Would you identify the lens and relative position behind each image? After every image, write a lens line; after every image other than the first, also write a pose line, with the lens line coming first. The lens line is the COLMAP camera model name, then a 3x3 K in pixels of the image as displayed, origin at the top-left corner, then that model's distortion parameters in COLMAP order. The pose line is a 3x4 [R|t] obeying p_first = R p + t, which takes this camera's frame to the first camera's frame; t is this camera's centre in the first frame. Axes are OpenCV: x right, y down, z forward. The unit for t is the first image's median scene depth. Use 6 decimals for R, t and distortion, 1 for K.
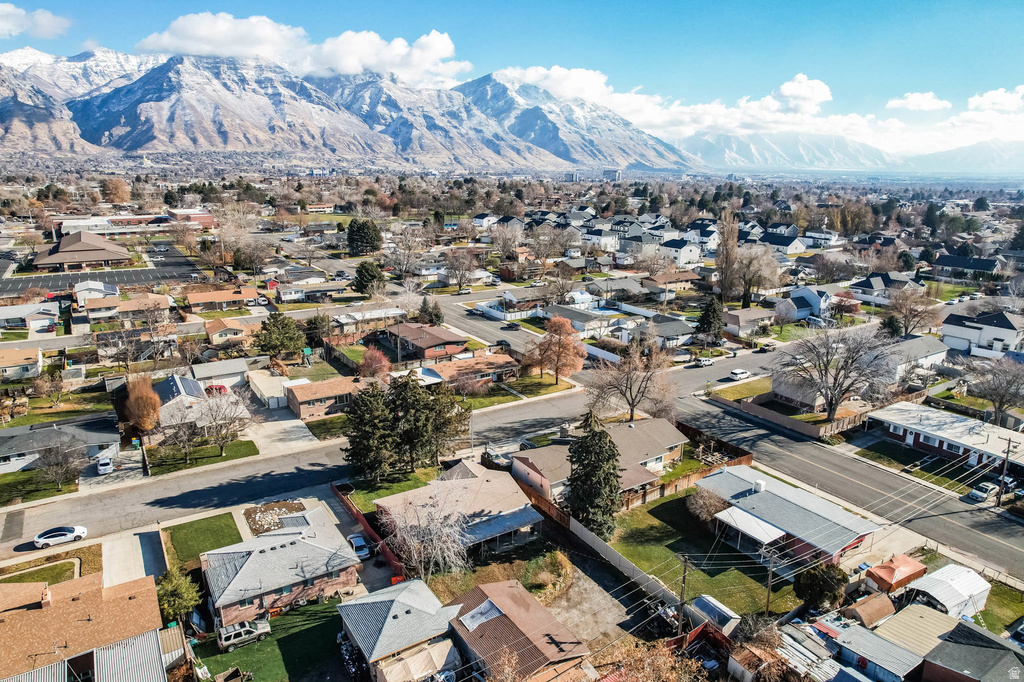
lens RADIAL K [[656.6, 0, 509.7], [0, 656.6, 342.0], [0, 0, 1]] dist [-0.085855, 0.077062]
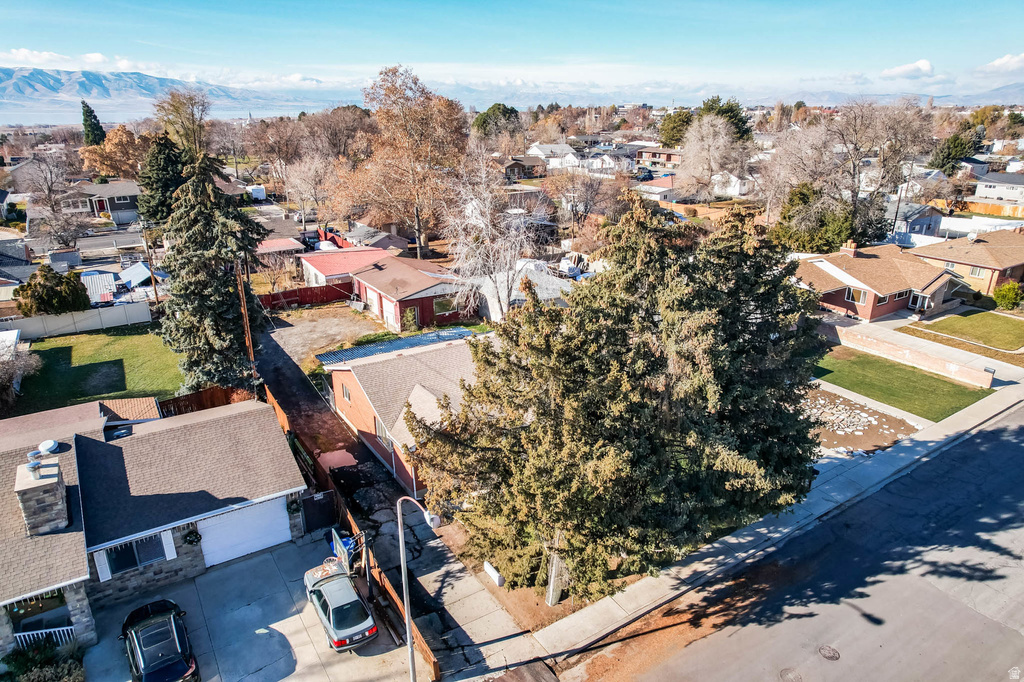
lens RADIAL K [[656.6, 0, 509.7], [0, 656.6, 342.0], [0, 0, 1]] dist [-0.085855, 0.077062]
pose [[-0.999934, -0.011478, 0.000253, -0.103085], [-0.009234, 0.817135, 0.576372, -0.067887], [-0.006823, 0.576332, -0.817187, 1.344699]]
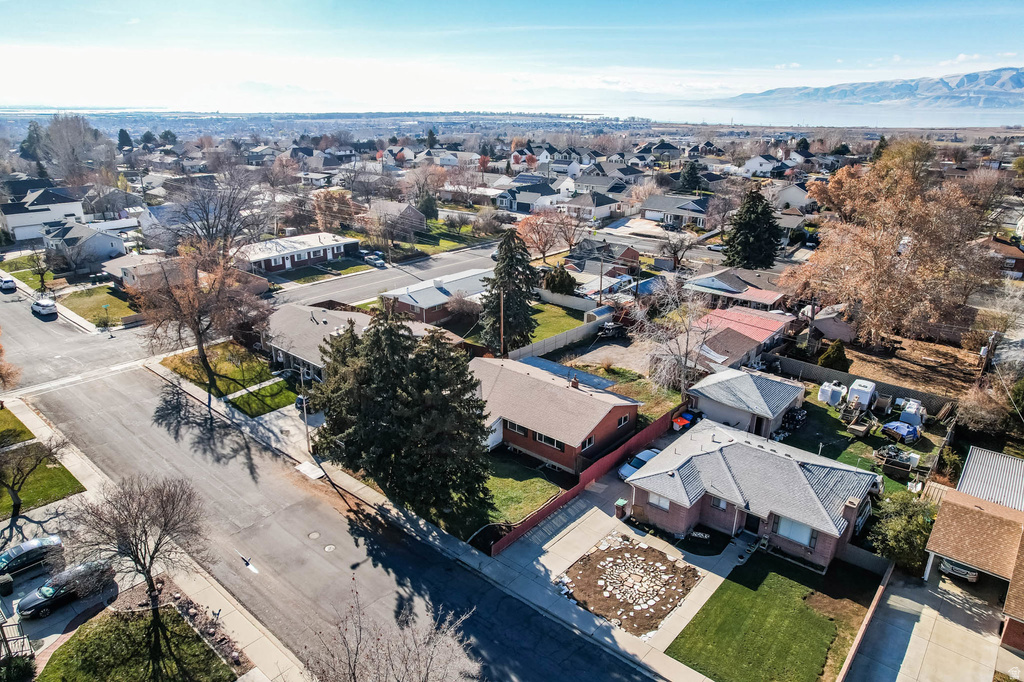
lens RADIAL K [[656.6, 0, 509.7], [0, 656.6, 342.0], [0, 0, 1]] dist [-0.085855, 0.077062]
pose [[-0.279289, -0.345874, 0.895750, -0.720620], [0.242414, 0.877256, 0.414316, -0.139297], [-0.929103, 0.332857, -0.161163, 1.080422]]
